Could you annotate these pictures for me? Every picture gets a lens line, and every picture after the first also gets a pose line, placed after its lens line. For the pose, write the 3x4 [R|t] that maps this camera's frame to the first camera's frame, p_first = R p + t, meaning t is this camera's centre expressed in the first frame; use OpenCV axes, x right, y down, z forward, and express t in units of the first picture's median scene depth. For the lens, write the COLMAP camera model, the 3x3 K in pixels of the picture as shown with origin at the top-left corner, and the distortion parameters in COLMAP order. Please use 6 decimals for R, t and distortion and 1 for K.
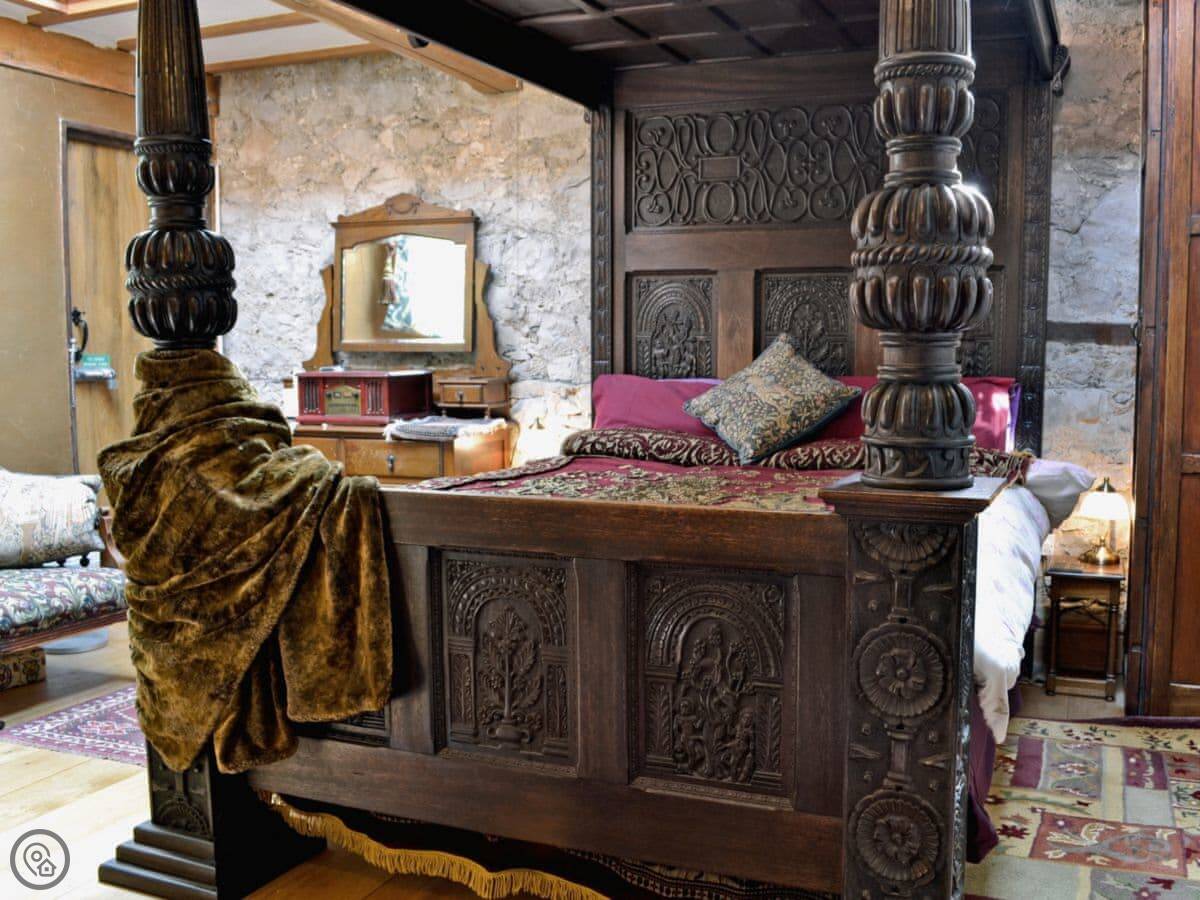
lens RADIAL K [[1117.6, 0, 600.0], [0, 1117.6, 447.5], [0, 0, 1]] dist [-0.094888, 0.000000]
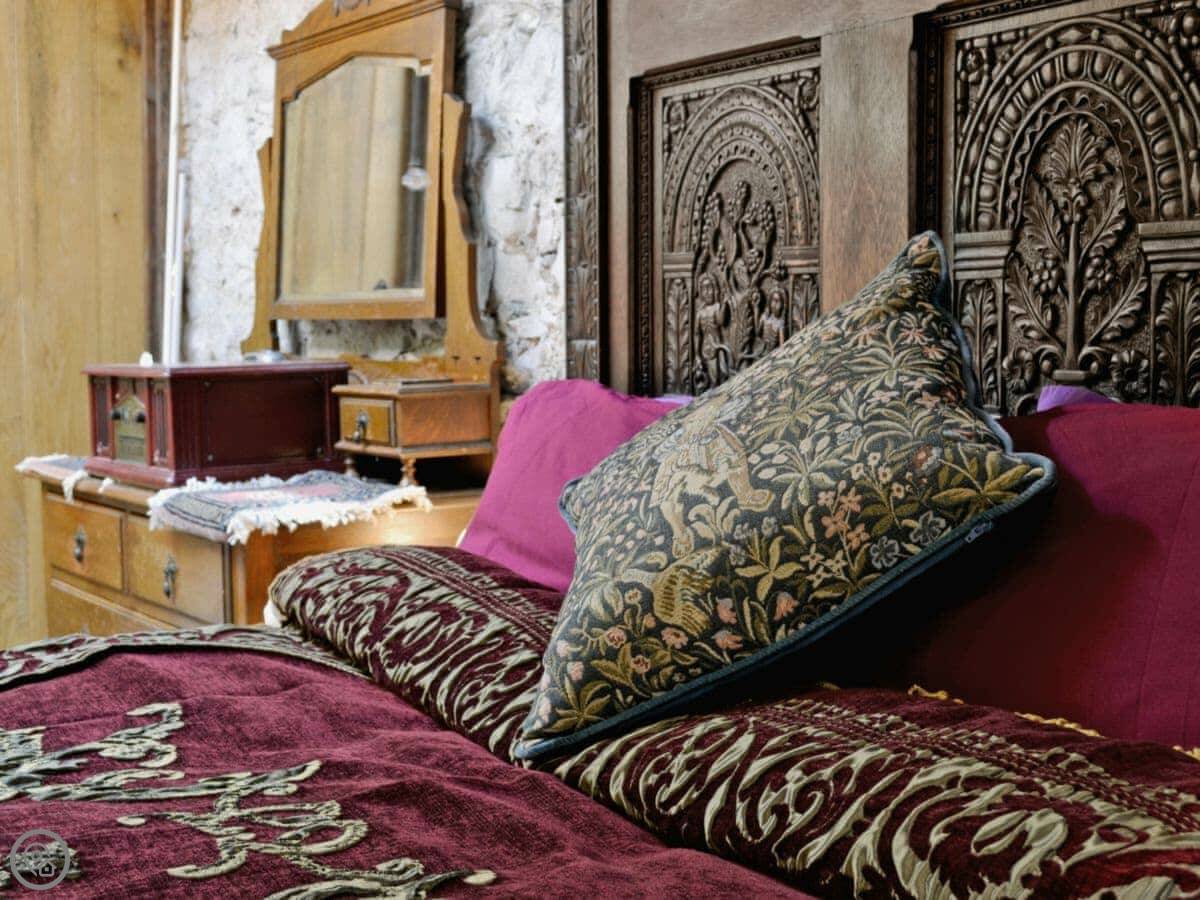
lens RADIAL K [[1566.4, 0, 600.1], [0, 1566.4, 450.2], [0, 0, 1]] dist [-0.034594, 0.000000]
pose [[0.847458, 0.034874, -0.529715, 0.272848], [-0.039444, 0.999218, 0.002682, -0.045456], [0.529394, 0.018621, 0.848172, 0.597541]]
